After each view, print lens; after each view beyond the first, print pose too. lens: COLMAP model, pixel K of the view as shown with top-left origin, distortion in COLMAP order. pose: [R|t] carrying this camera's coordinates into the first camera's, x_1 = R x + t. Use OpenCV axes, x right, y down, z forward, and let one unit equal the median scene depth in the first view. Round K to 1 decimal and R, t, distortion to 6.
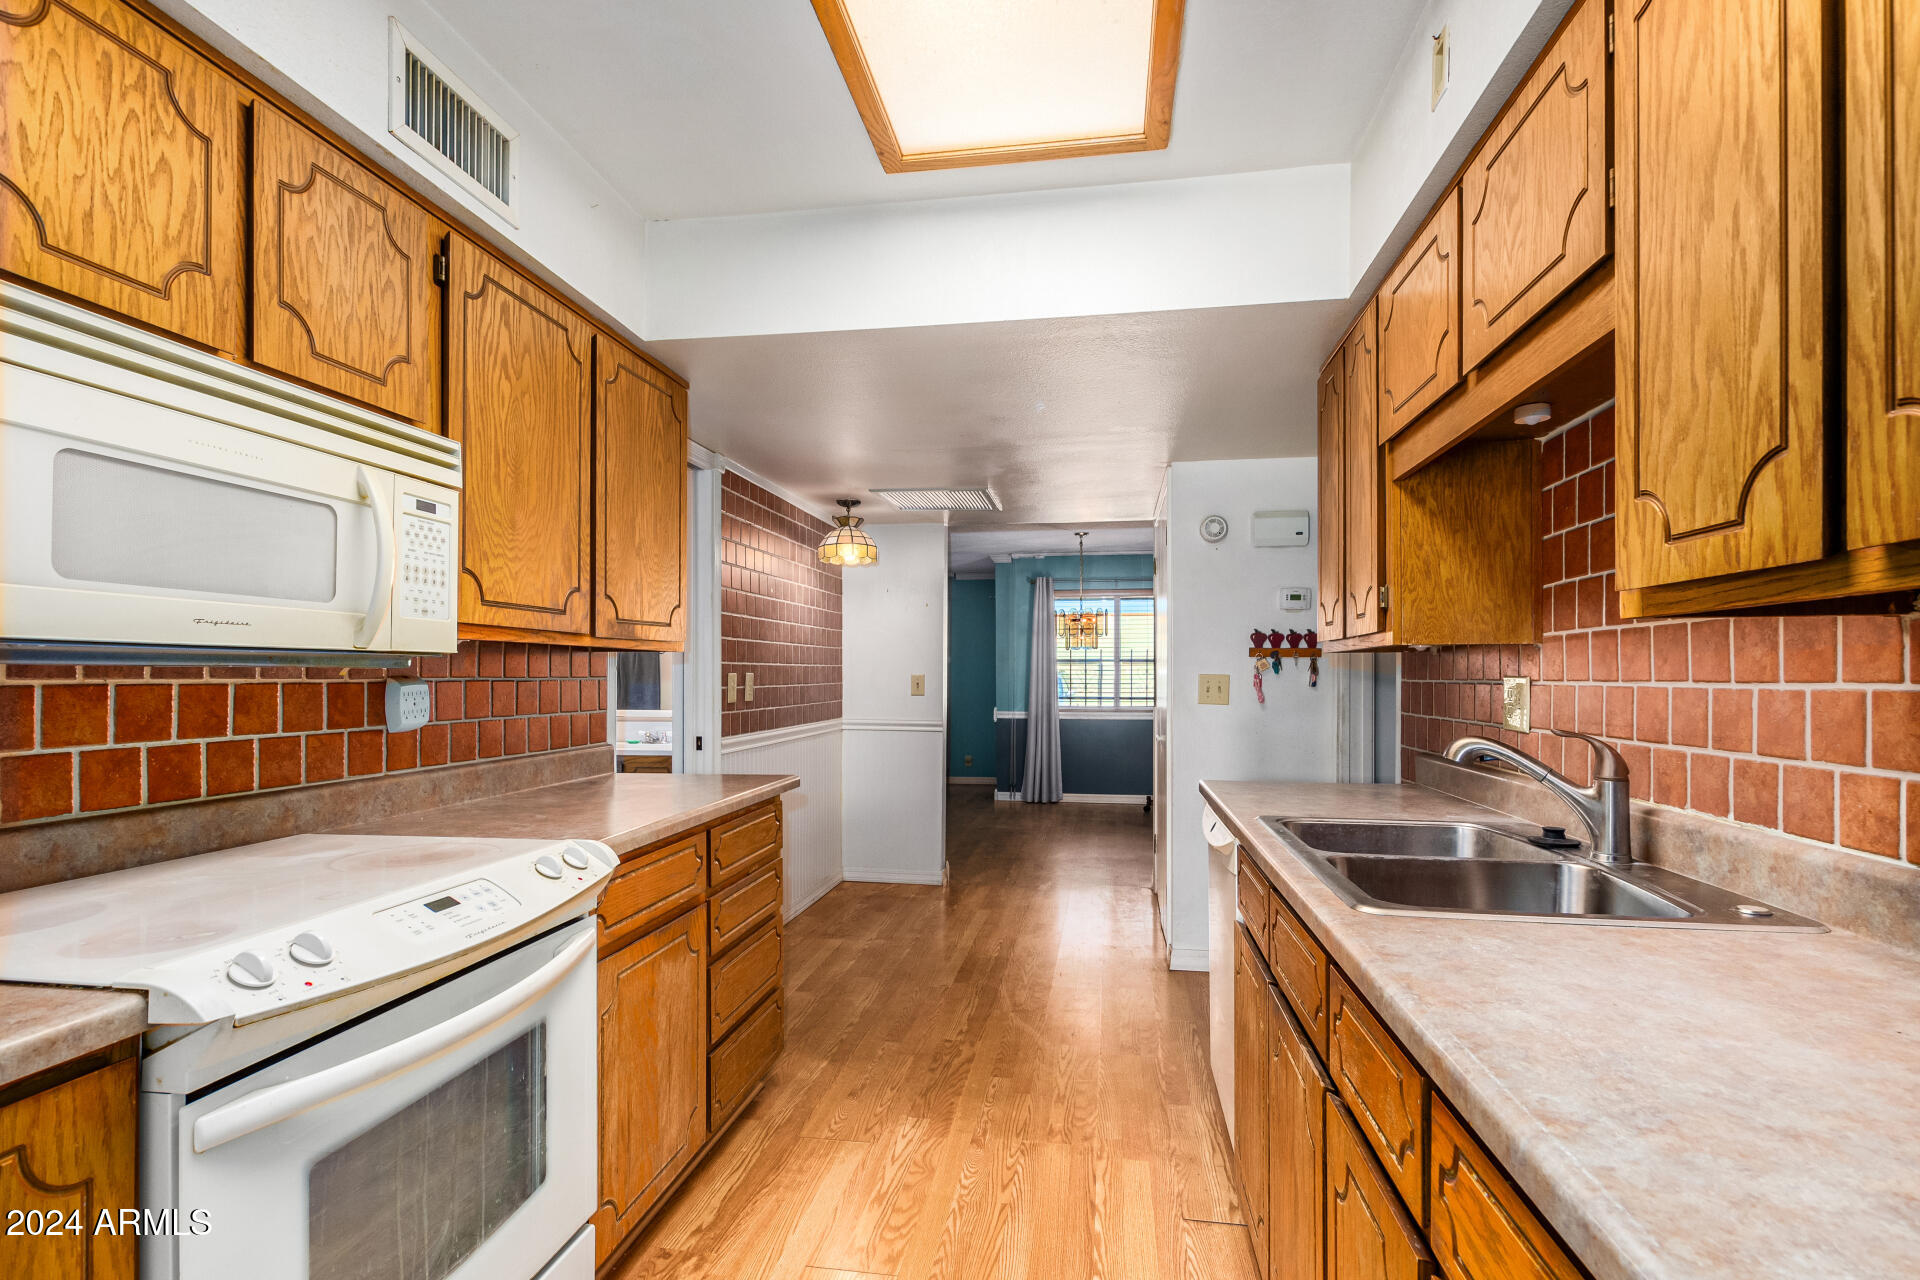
lens RADIAL K [[932.5, 0, 959.1], [0, 932.5, 686.3], [0, 0, 1]] dist [0.003176, -0.000009]
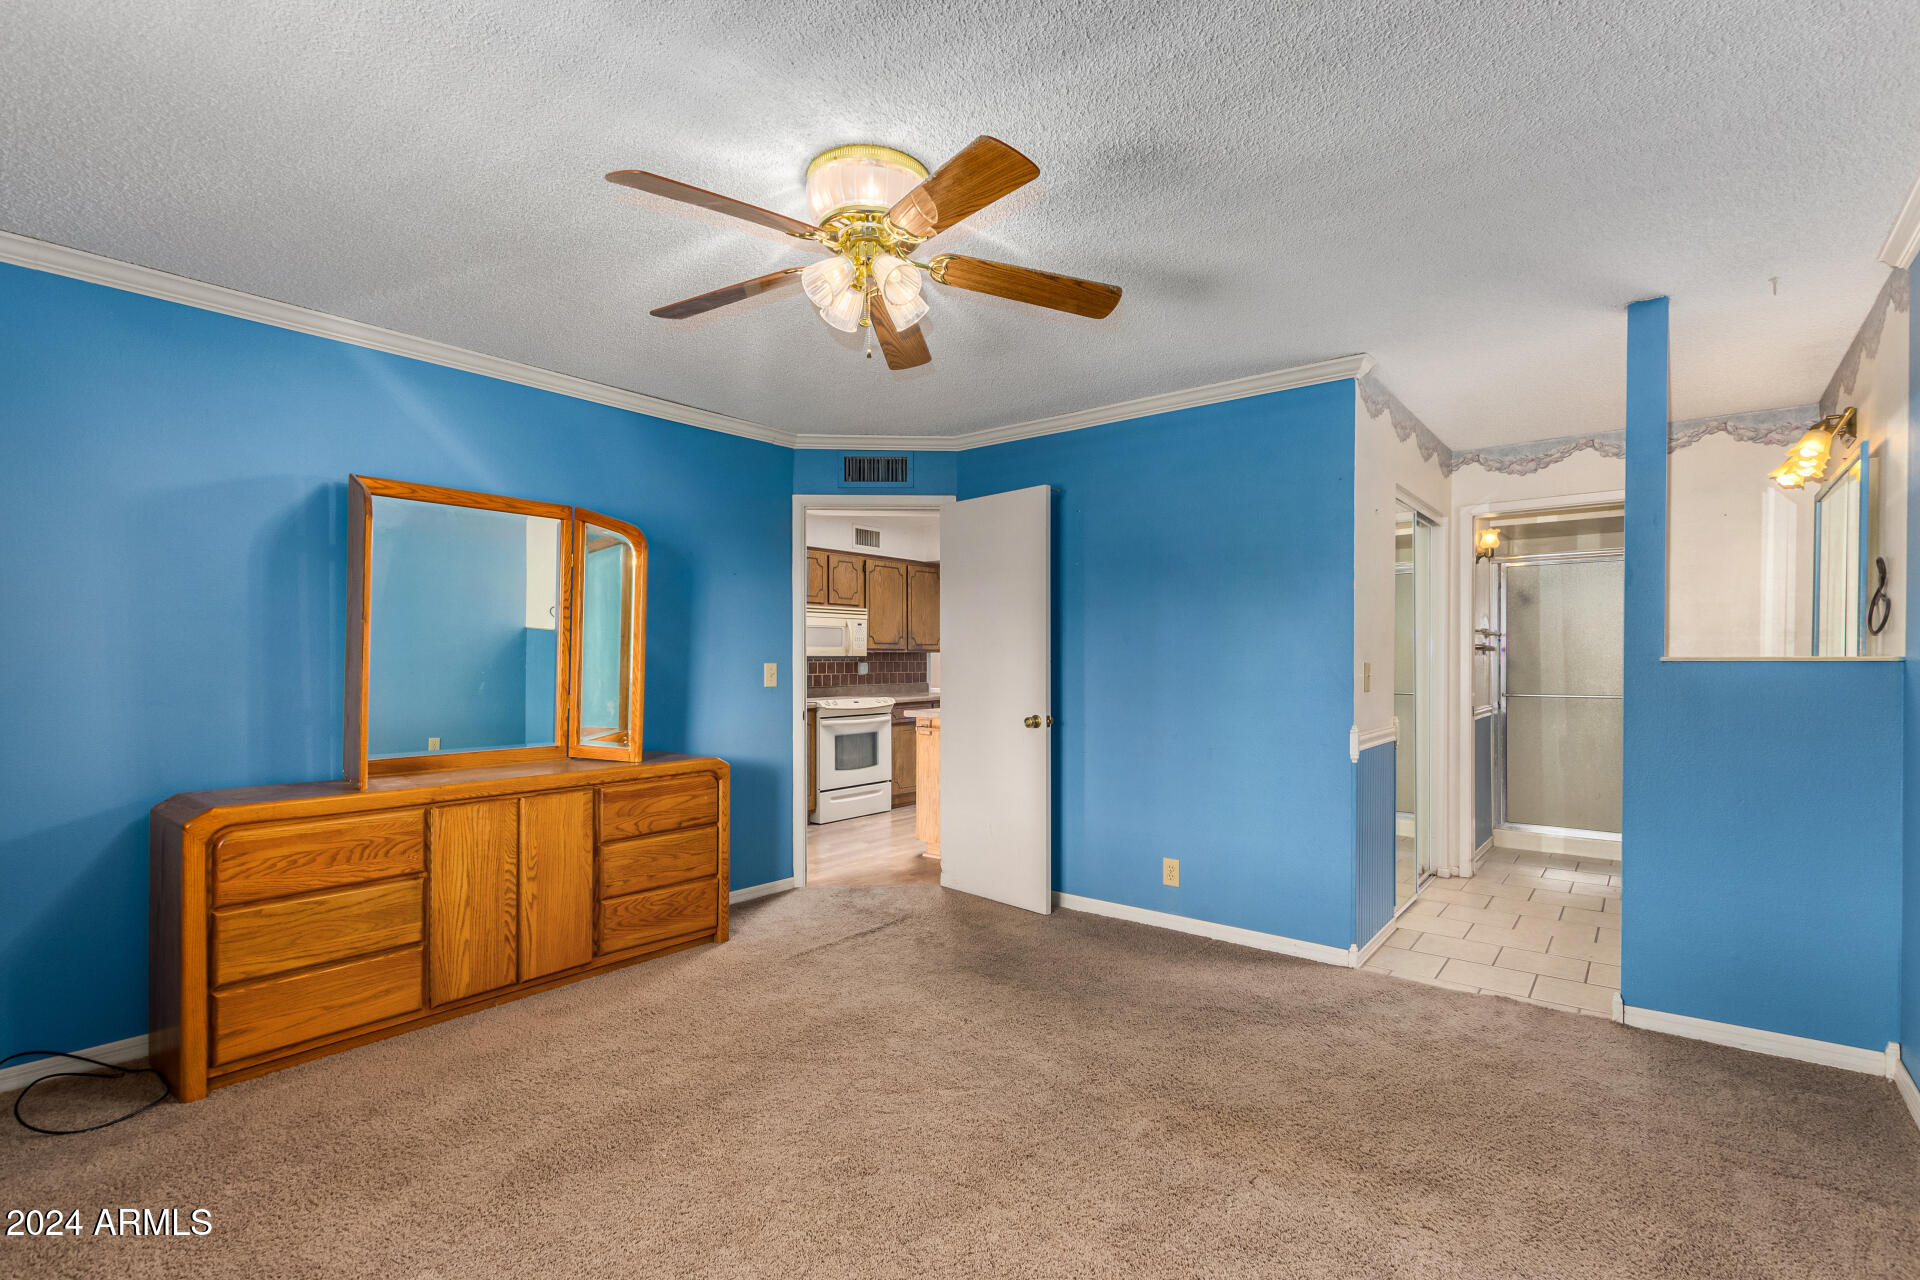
lens RADIAL K [[869.4, 0, 958.7], [0, 869.4, 690.7], [0, 0, 1]] dist [0.001172, -0.000348]
pose [[0.864425, 0.013088, -0.502591, 1.484987], [0.000228, 0.999651, 0.026424, 0.017411], [0.502762, -0.022956, 0.864120, -1.825511]]
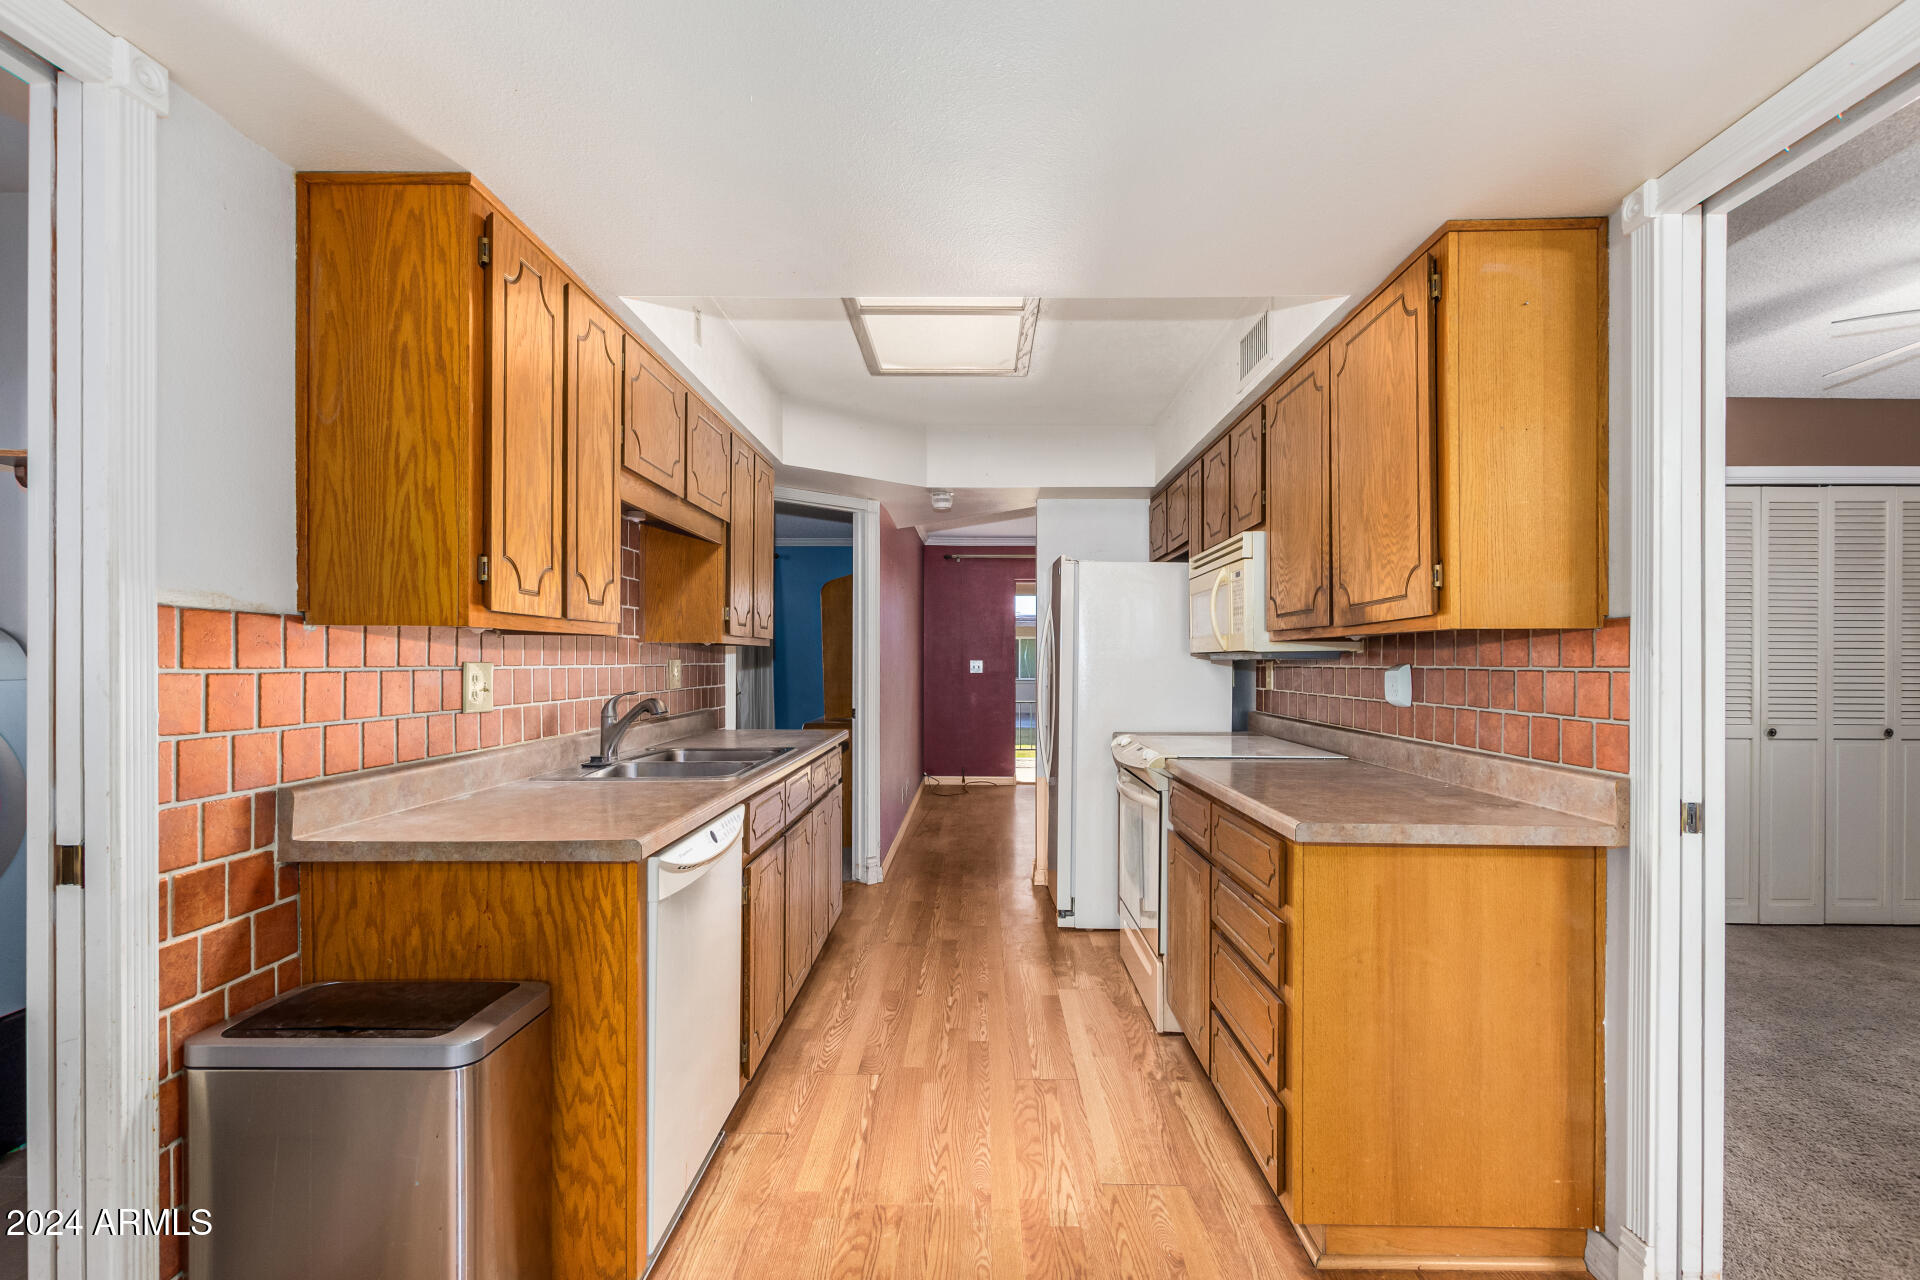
lens RADIAL K [[869.0, 0, 956.5], [0, 869.0, 652.3], [0, 0, 1]] dist [0.007718, -0.007794]
pose [[-0.991243, -0.006193, -0.131904, 0.168927], [-0.006205, 0.999981, -0.000321, -0.021542], [0.131904, 0.000500, -0.991262, 1.963236]]
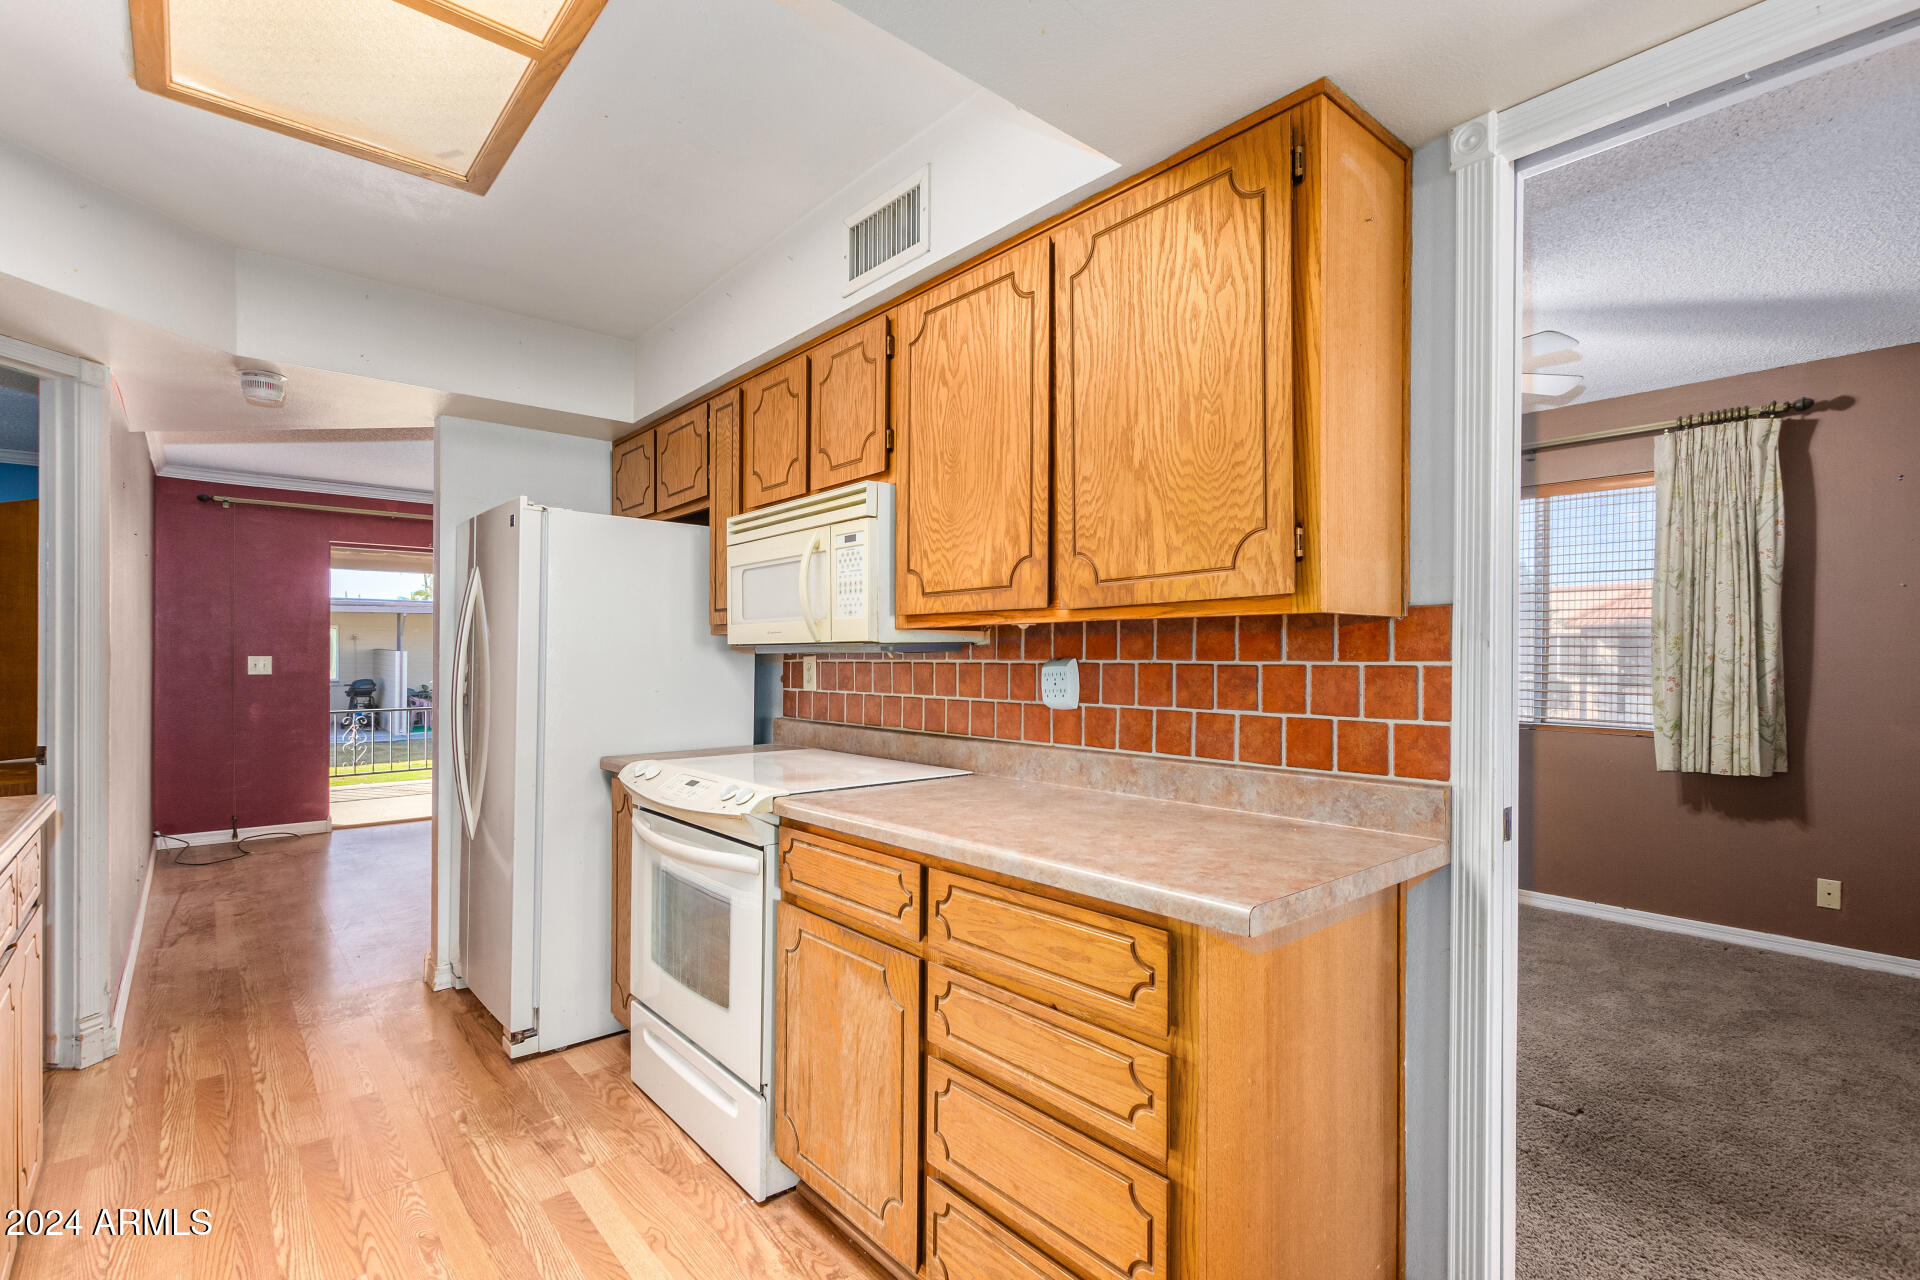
lens RADIAL K [[869.0, 0, 956.5], [0, 869.0, 652.3], [0, 0, 1]] dist [0.007718, -0.007794]
pose [[-0.639569, -0.005691, -0.768713, 0.247398], [-0.008400, 0.999965, -0.000414, -0.015164], [0.768688, 0.006192, -0.639594, 1.441182]]
